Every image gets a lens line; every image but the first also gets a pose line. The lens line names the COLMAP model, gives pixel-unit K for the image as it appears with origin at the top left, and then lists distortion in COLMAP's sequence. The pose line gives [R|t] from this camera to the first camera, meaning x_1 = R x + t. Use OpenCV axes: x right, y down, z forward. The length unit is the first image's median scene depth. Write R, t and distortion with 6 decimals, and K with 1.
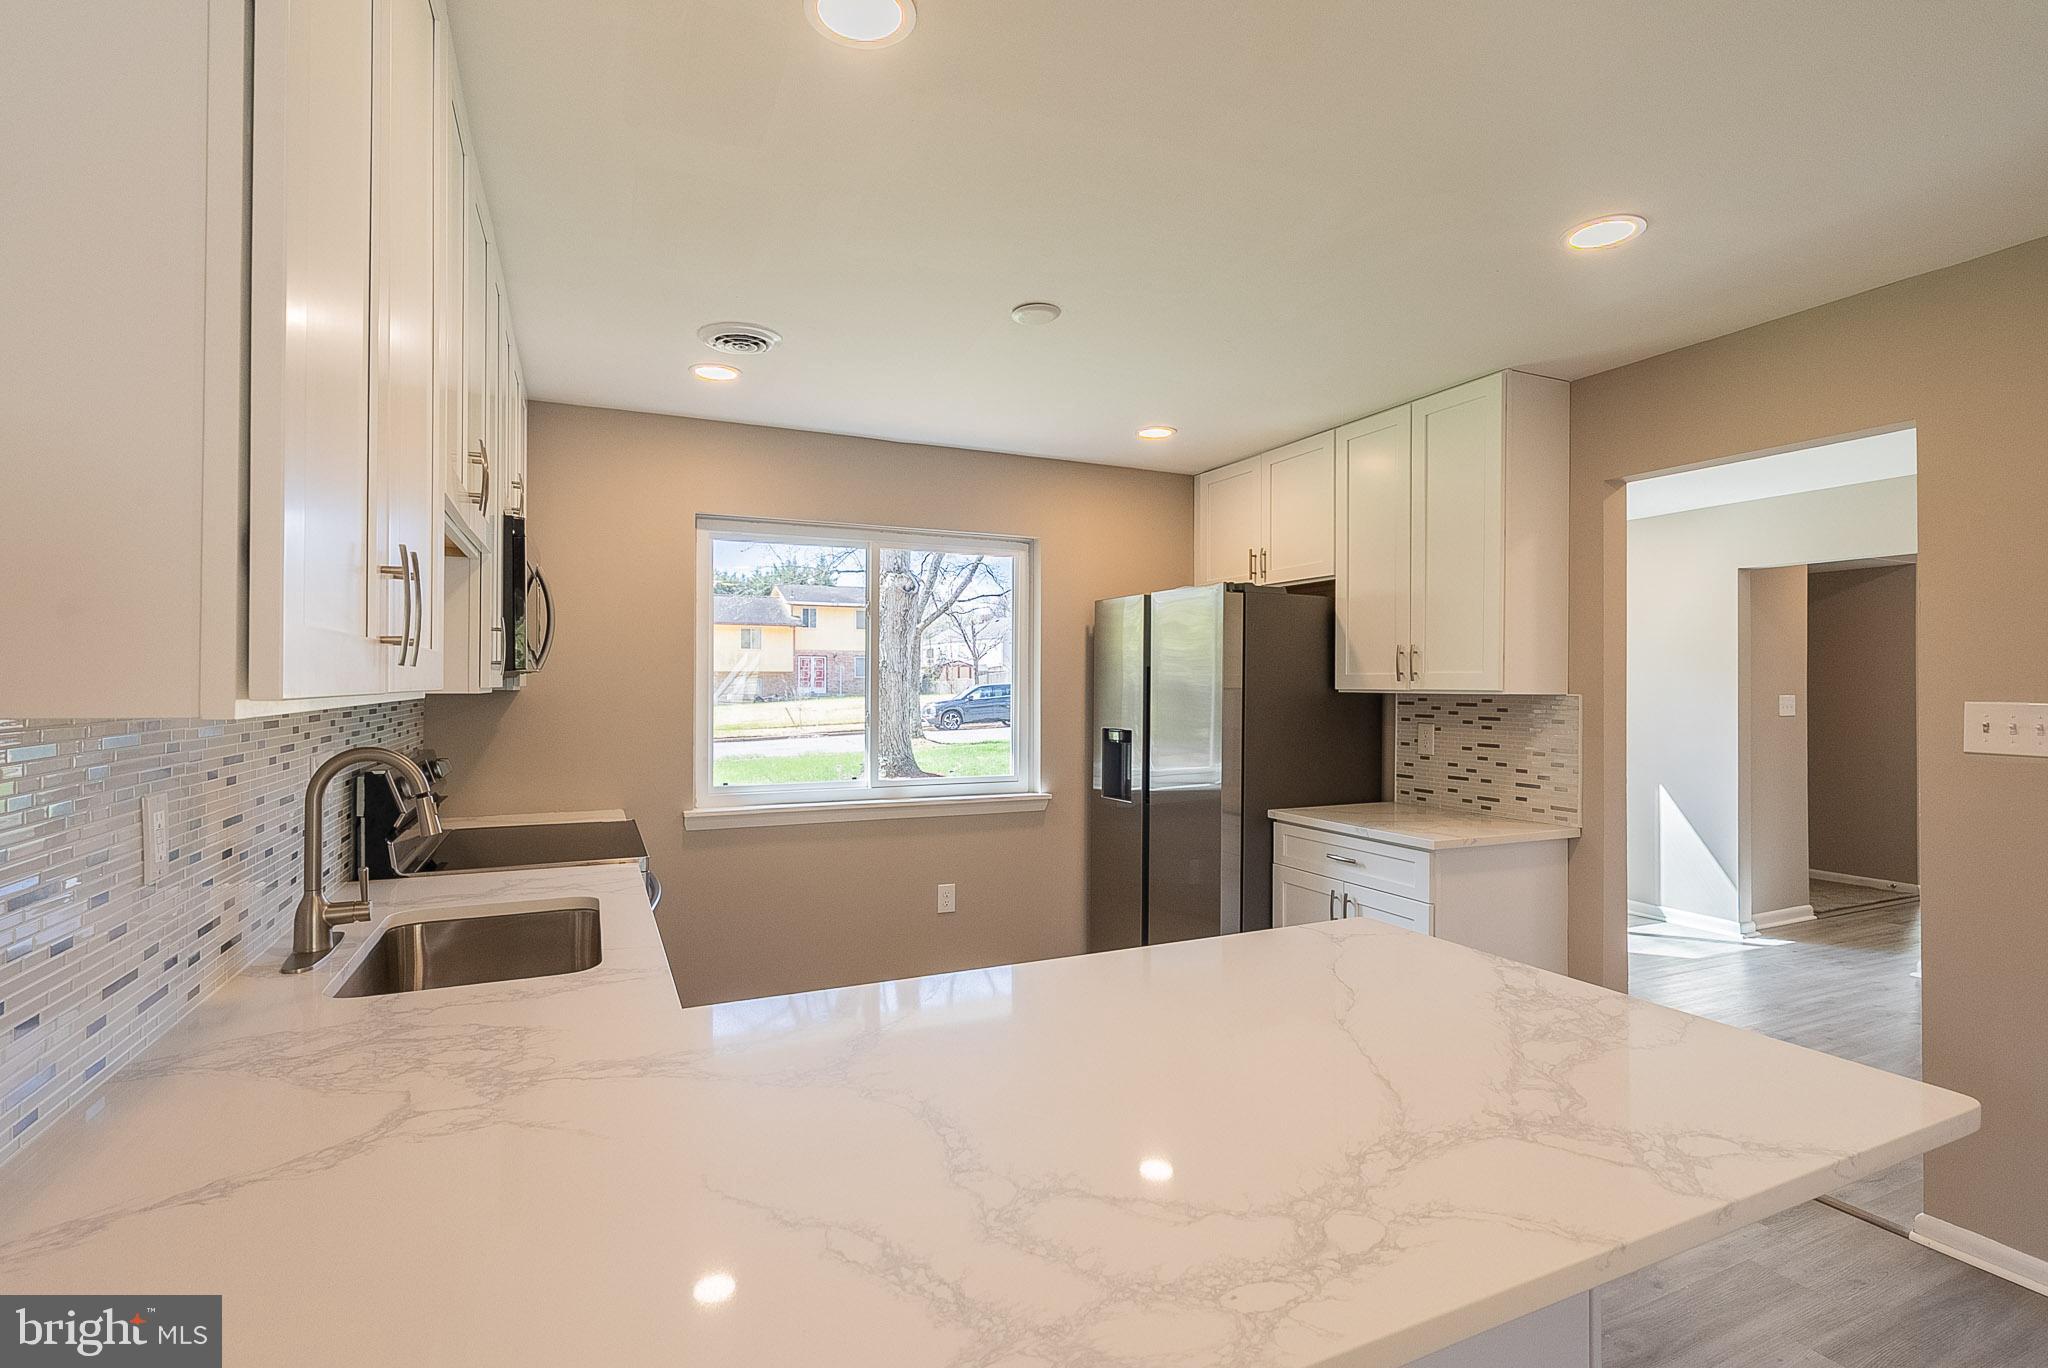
lens RADIAL K [[951.5, 0, 1030.6], [0, 951.5, 685.6], [0, 0, 1]] dist [-0.005236, 0.003321]
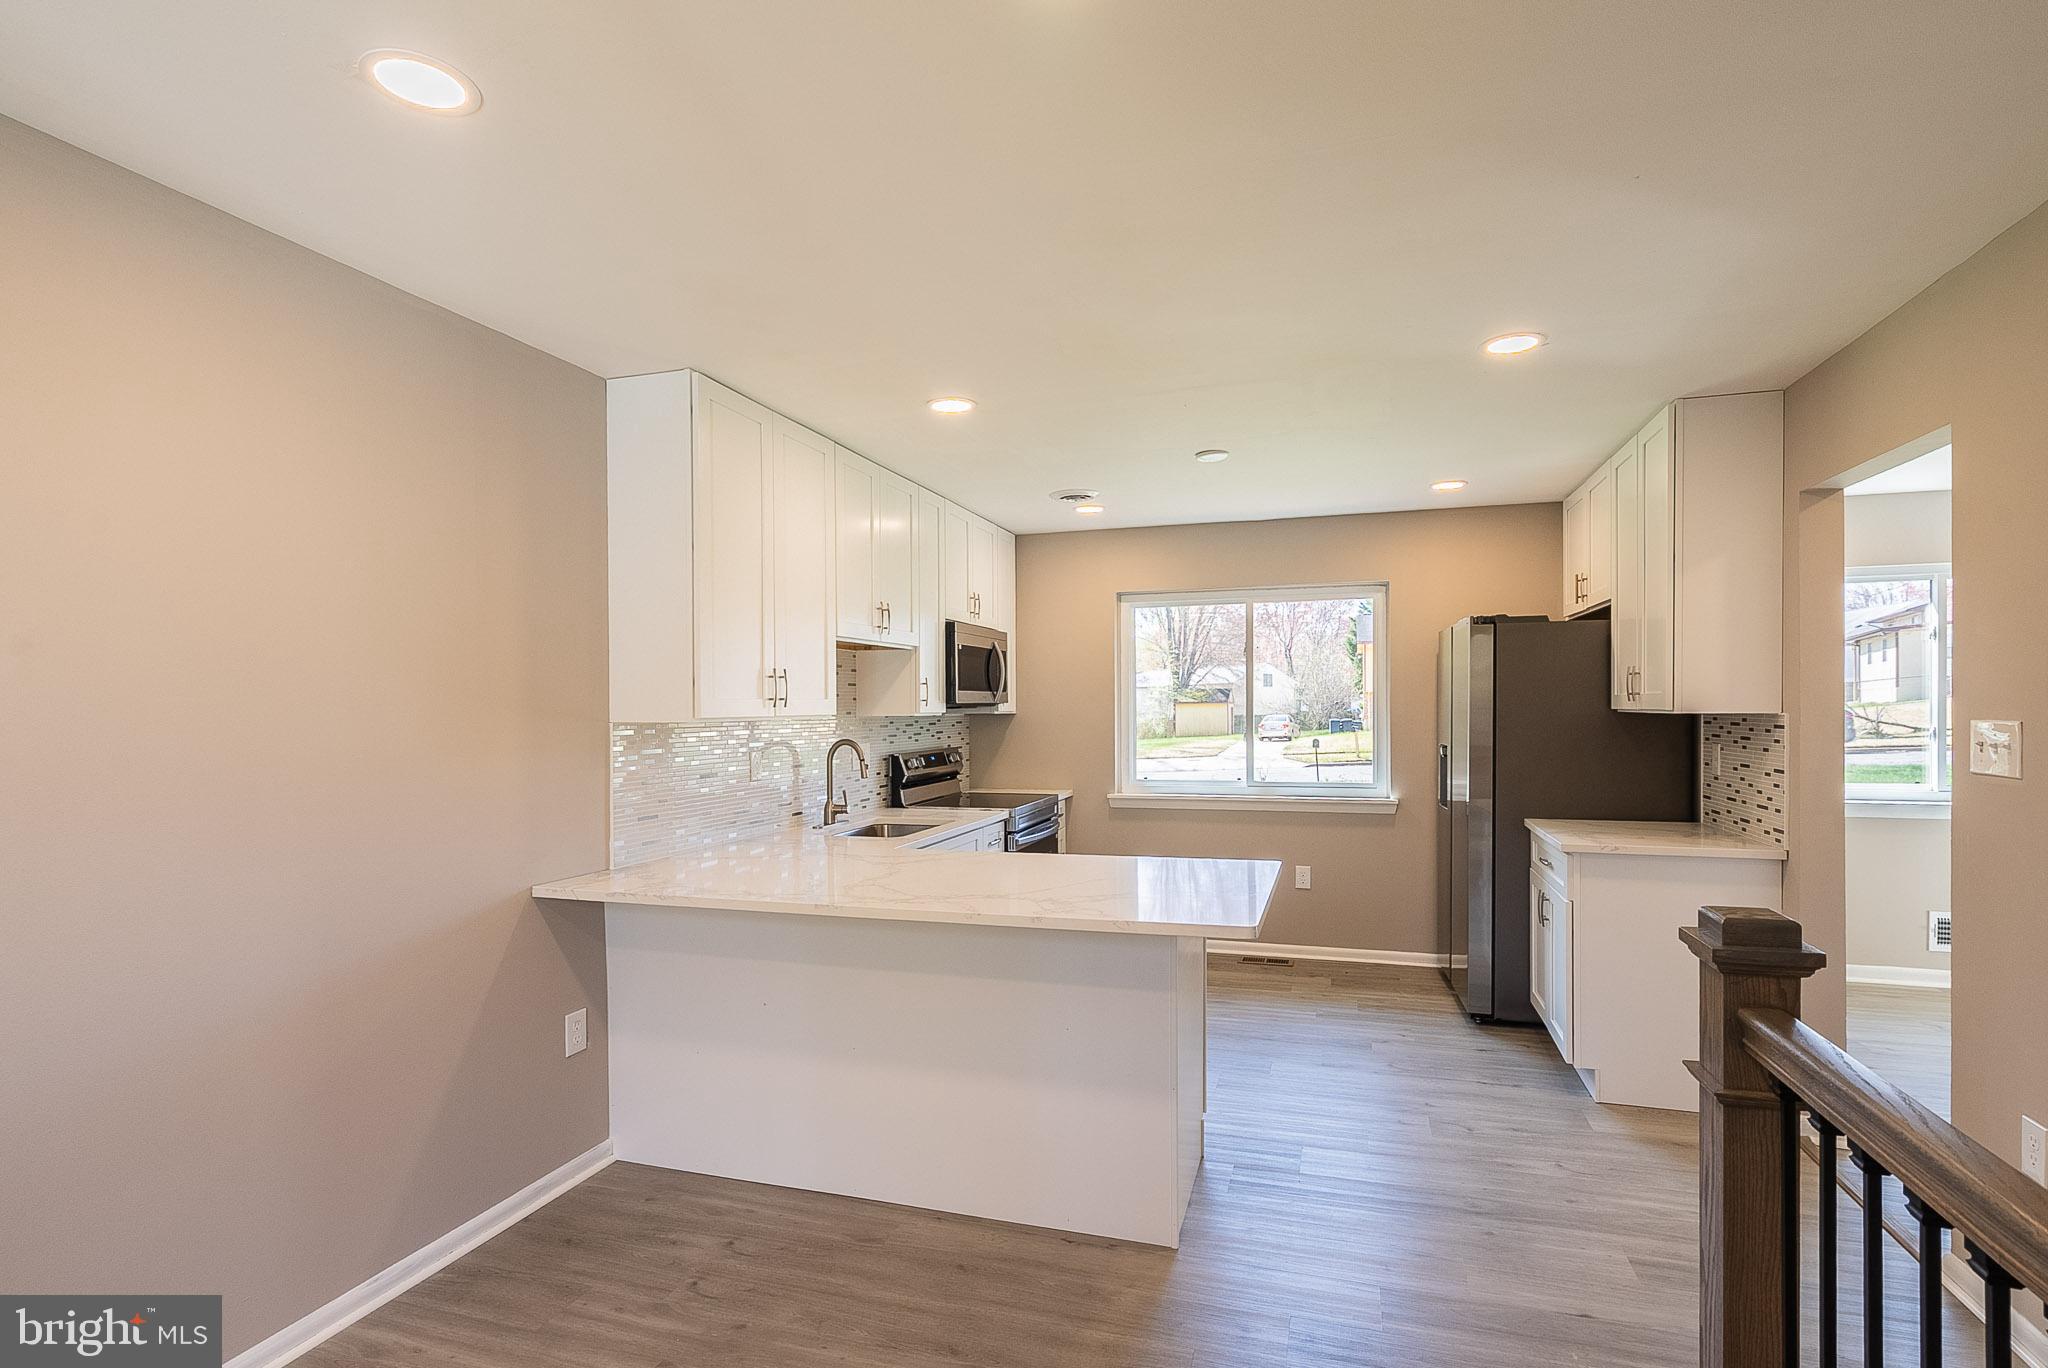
lens RADIAL K [[983.5, 0, 1010.7], [0, 983.5, 719.7], [0, 0, 1]] dist [-0.004103, 0.000523]
pose [[0.725567, -0.000265, -0.688152, 0.637910], [0.009980, 0.999899, 0.010137, -0.001920], [0.688079, -0.014223, 0.725496, -0.240334]]
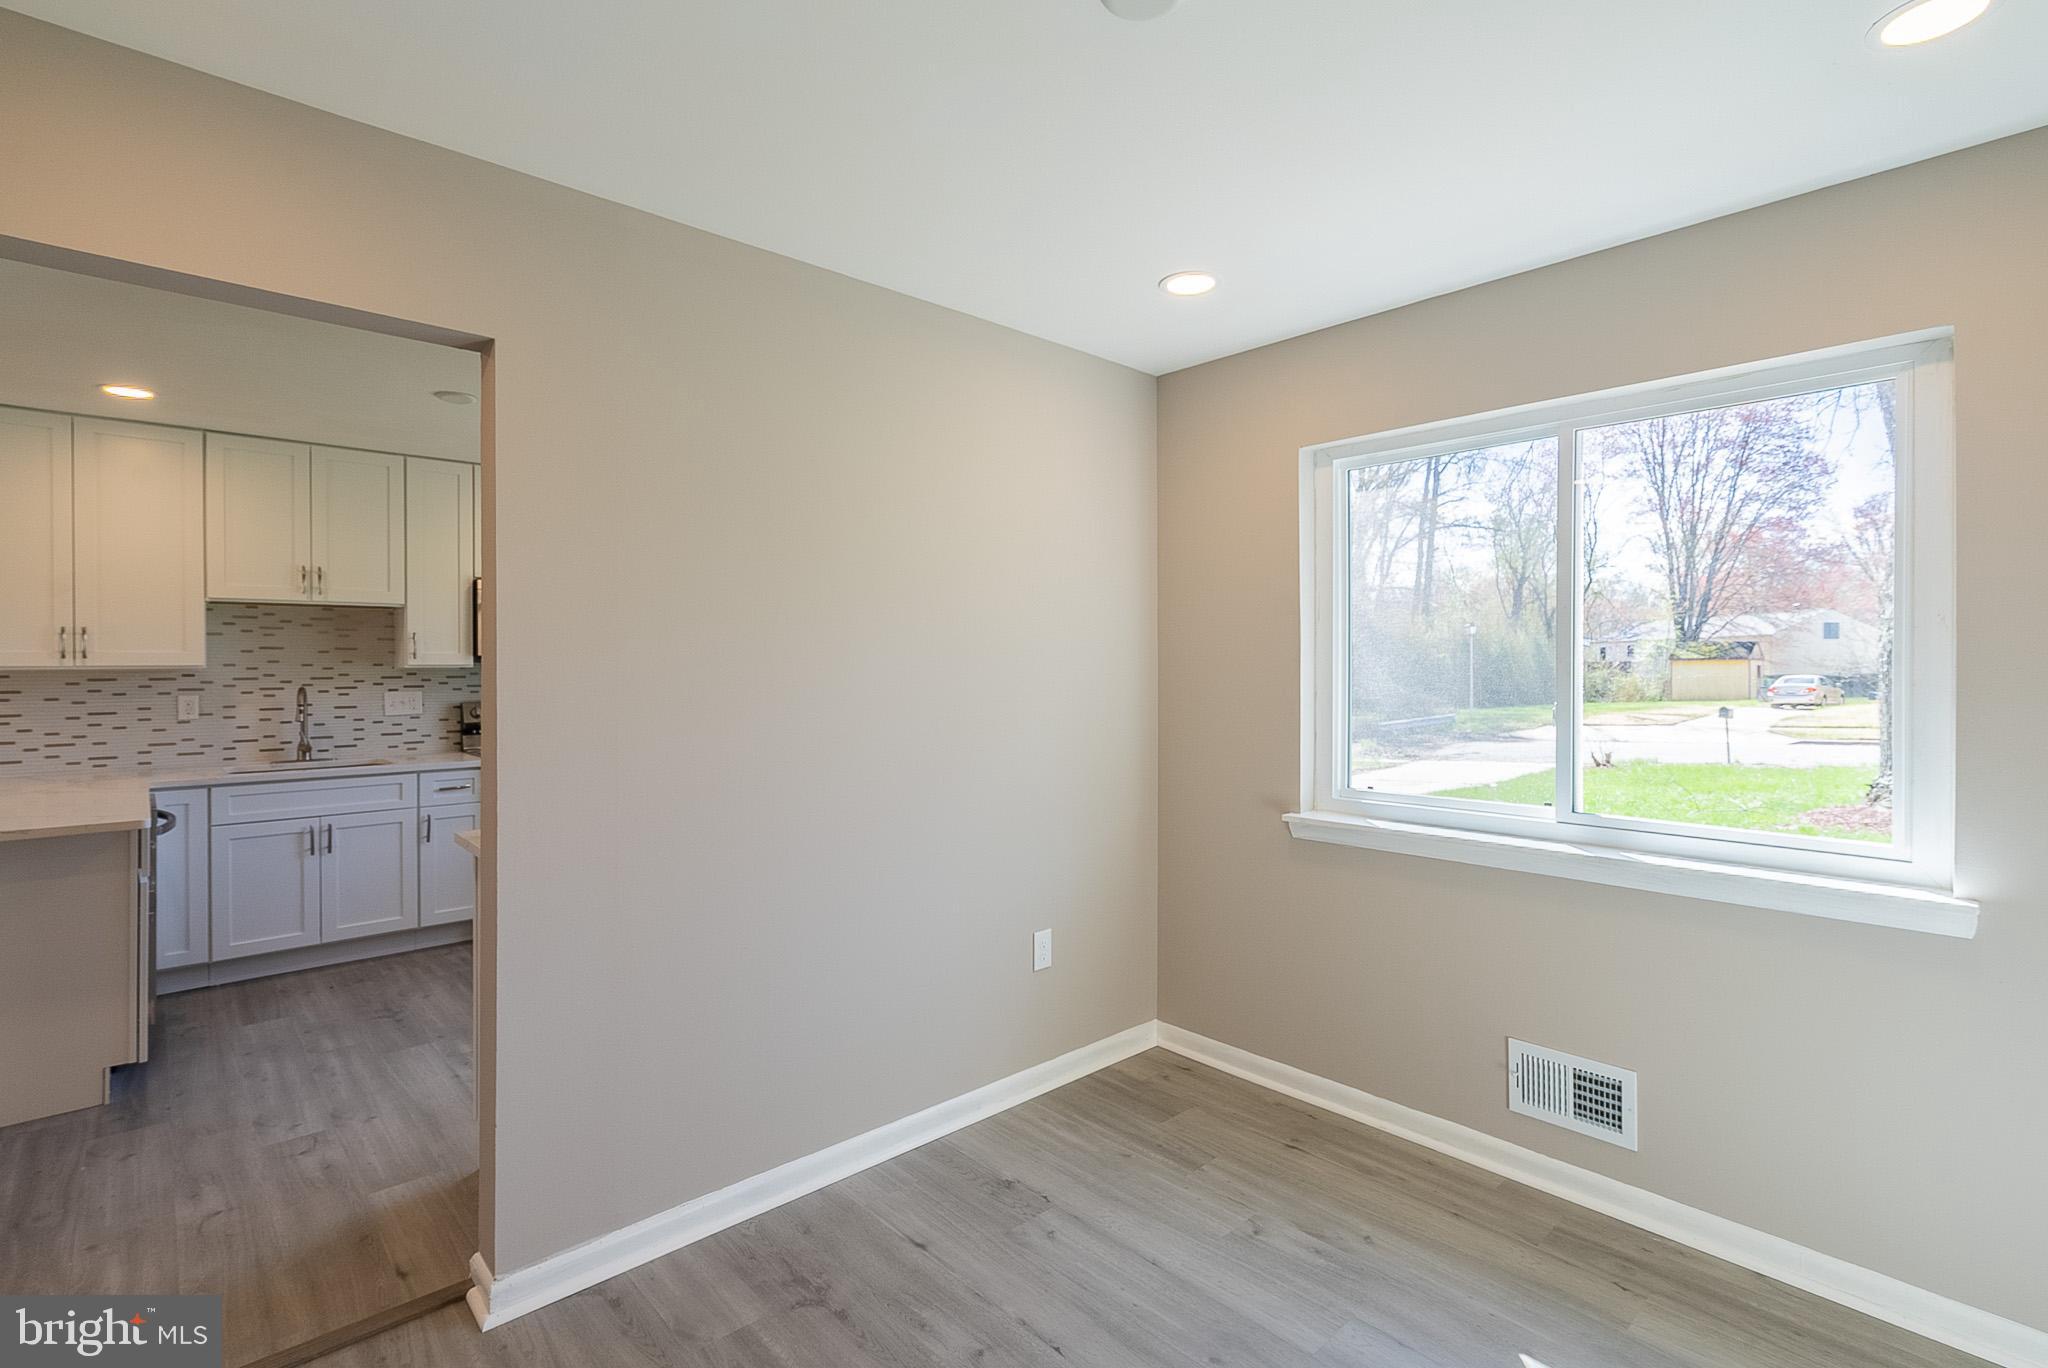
lens RADIAL K [[951.5, 0, 972.7], [0, 951.5, 666.4], [0, 0, 1]] dist [-0.005236, 0.003321]
pose [[0.287306, -0.001918, -0.957837, 1.205855], [0.002349, 0.999996, -0.001298, 0.007615], [0.957836, -0.001877, 0.287310, 1.022855]]
